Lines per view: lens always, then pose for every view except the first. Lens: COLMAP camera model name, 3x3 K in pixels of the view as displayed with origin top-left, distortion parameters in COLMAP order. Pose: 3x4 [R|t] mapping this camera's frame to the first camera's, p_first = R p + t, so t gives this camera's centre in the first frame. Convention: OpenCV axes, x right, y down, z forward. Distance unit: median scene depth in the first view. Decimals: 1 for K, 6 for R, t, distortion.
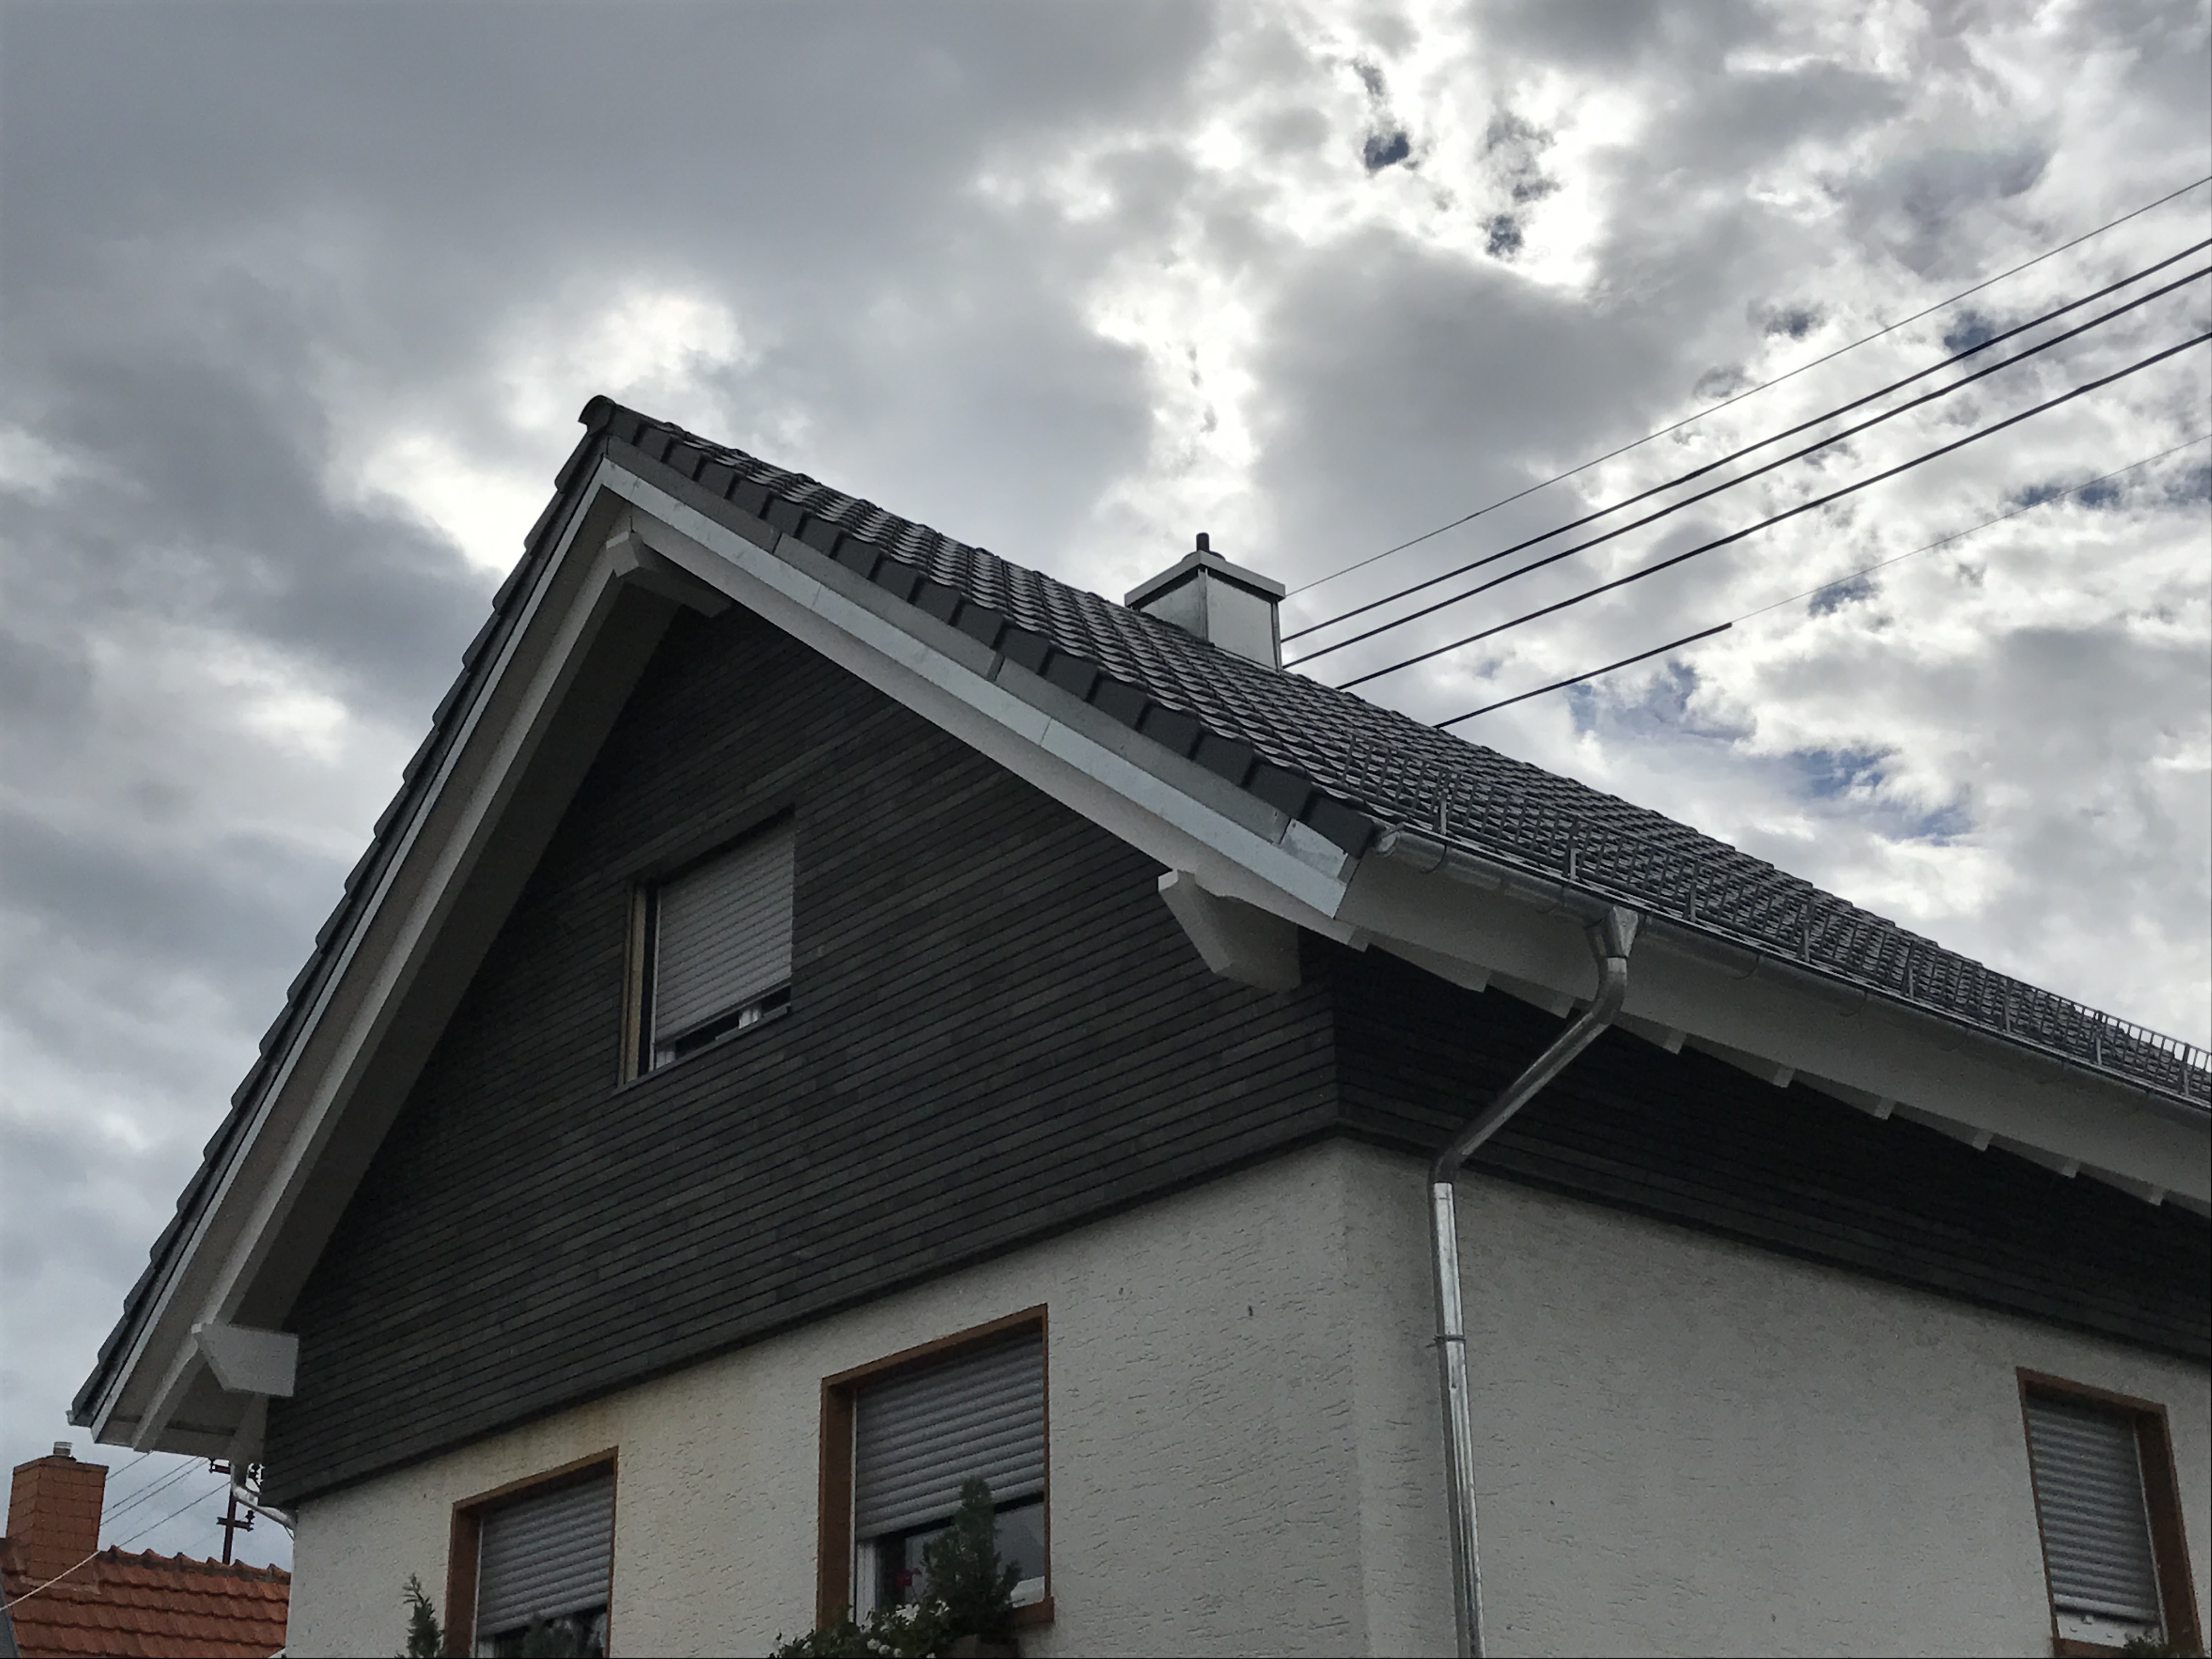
lens RADIAL K [[3086.2, 0, 1106.0], [0, 3086.2, 829.5], [0, 0, 1]] dist [0.039097, -0.056680]
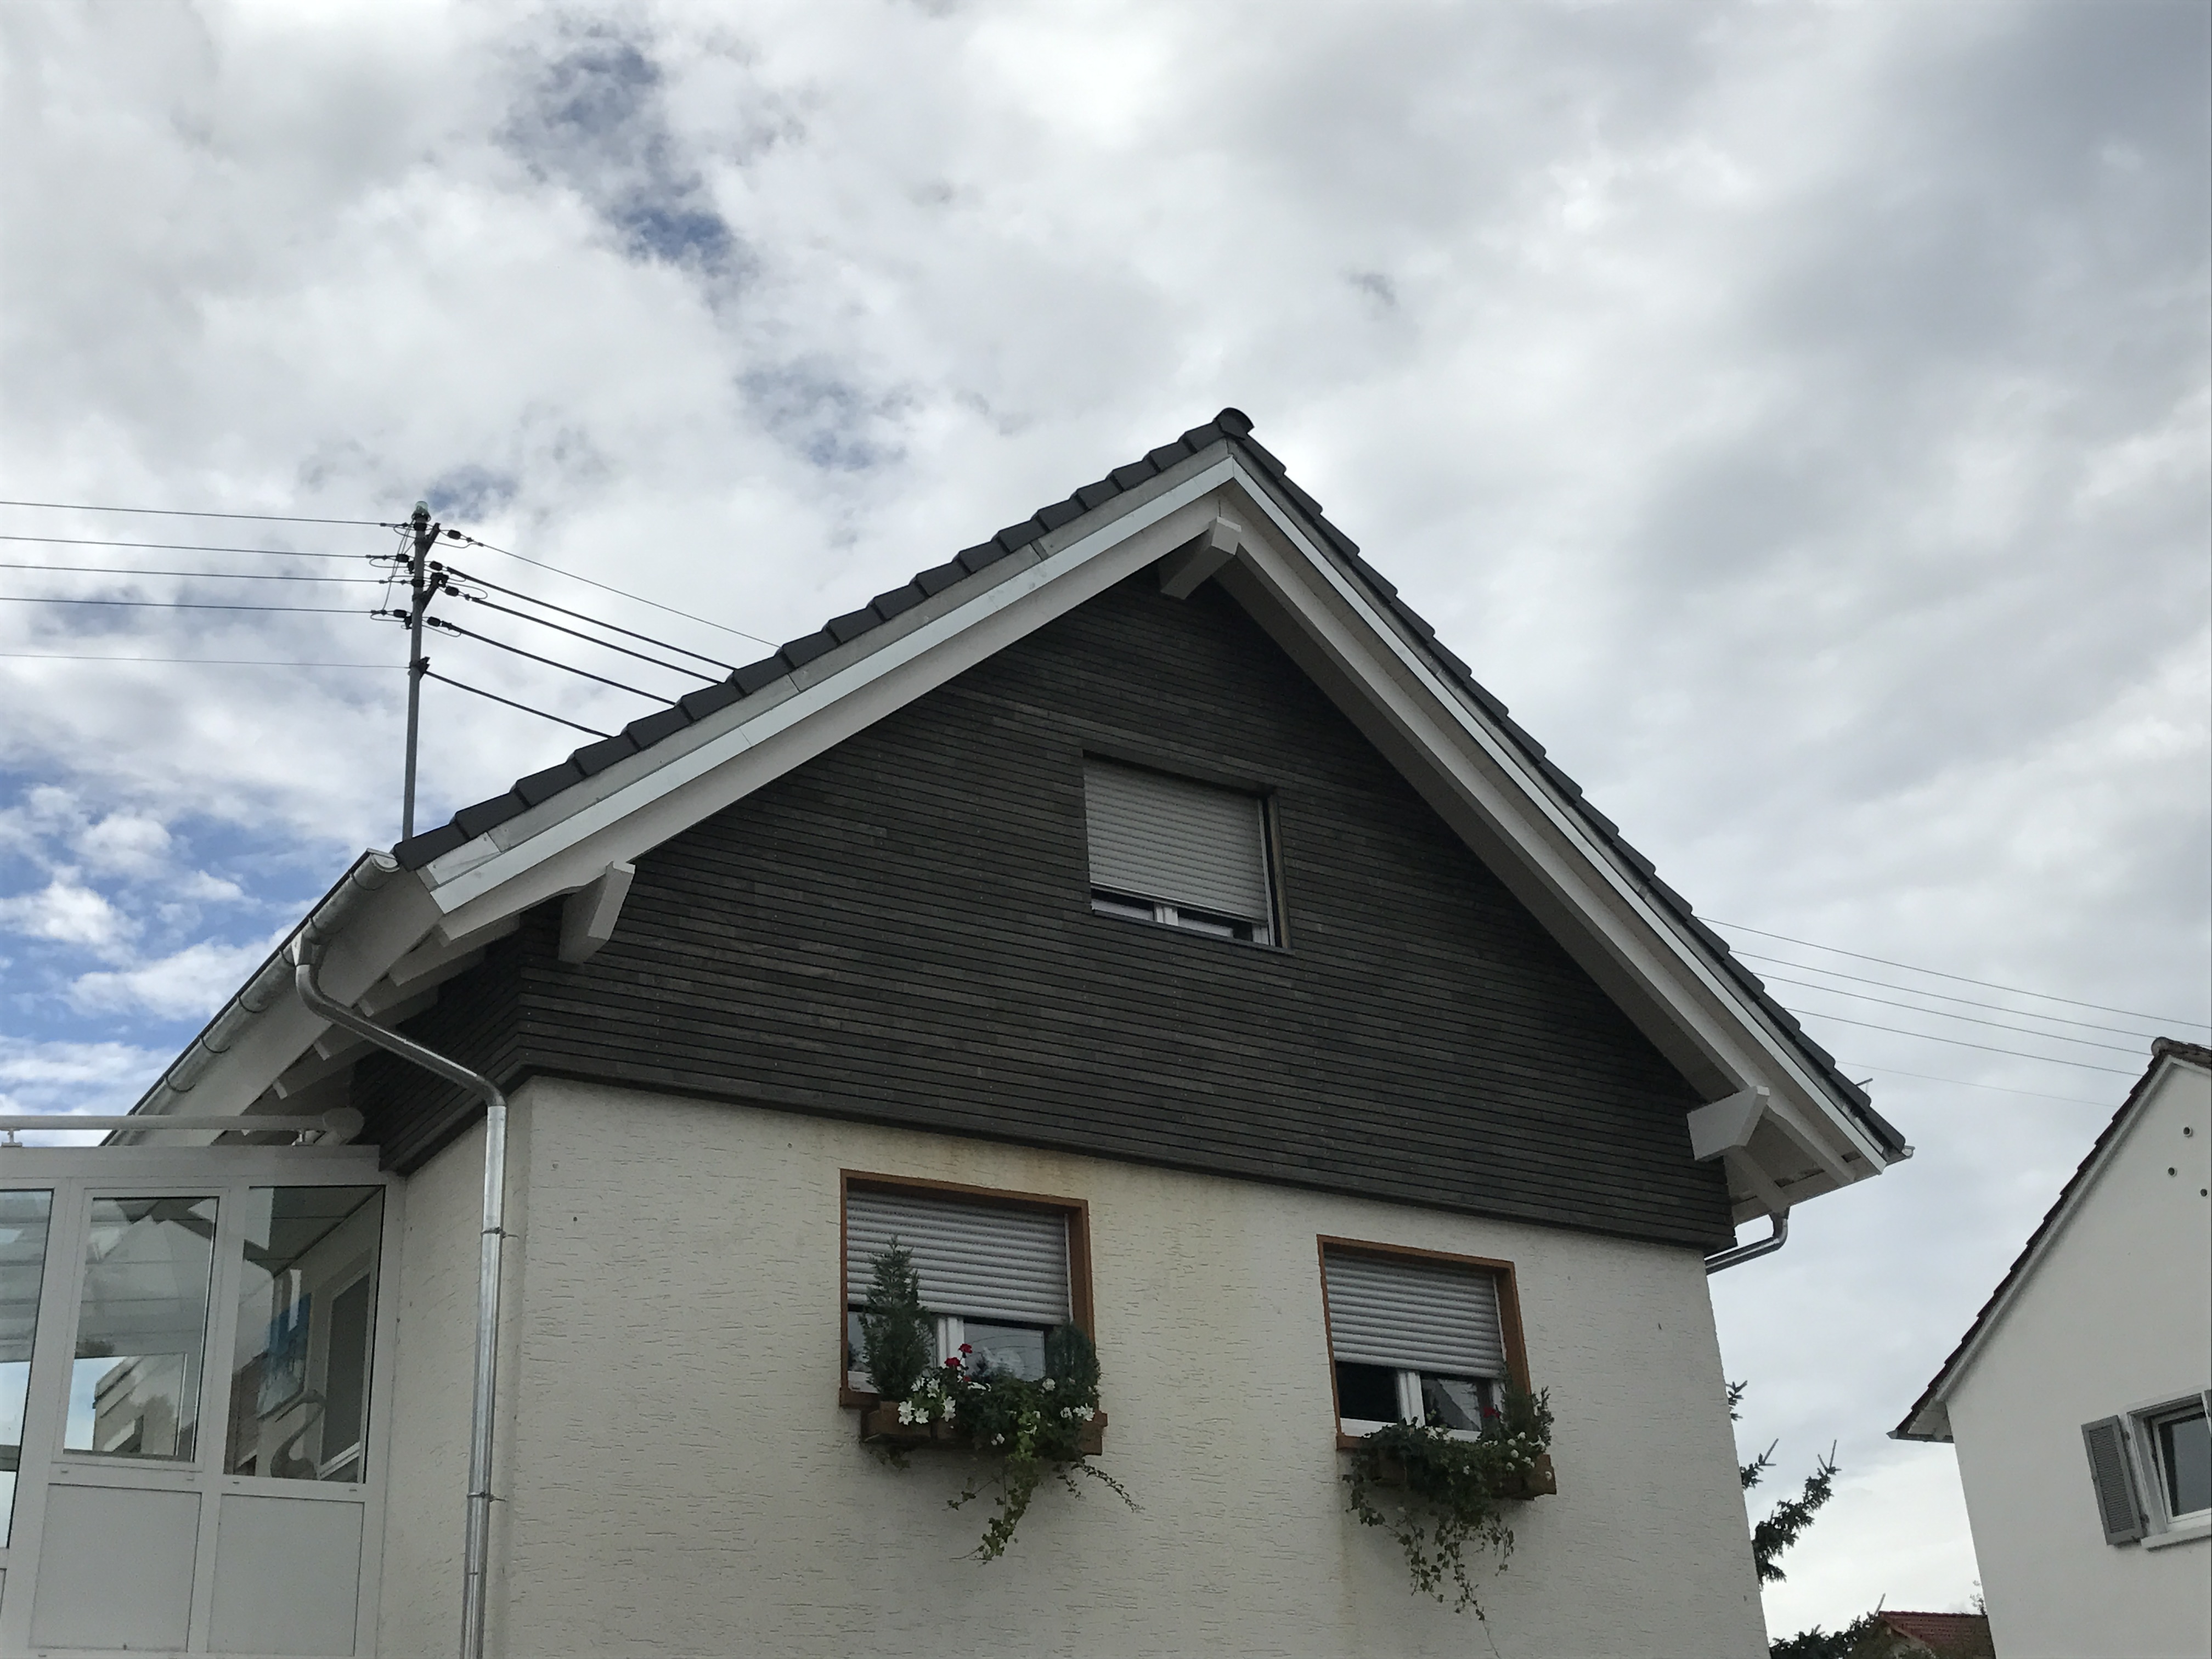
lens RADIAL K [[2641.9, 0, 1106.0], [0, 2641.9, 829.5], [0, 0, 1]] dist [0.005719, 1.265990]
pose [[0.114248, 0.447533, 0.886940, -1.174164], [-0.332747, 0.858456, -0.390299, 0.496085], [-0.936070, -0.250536, 0.246992, 0.839645]]
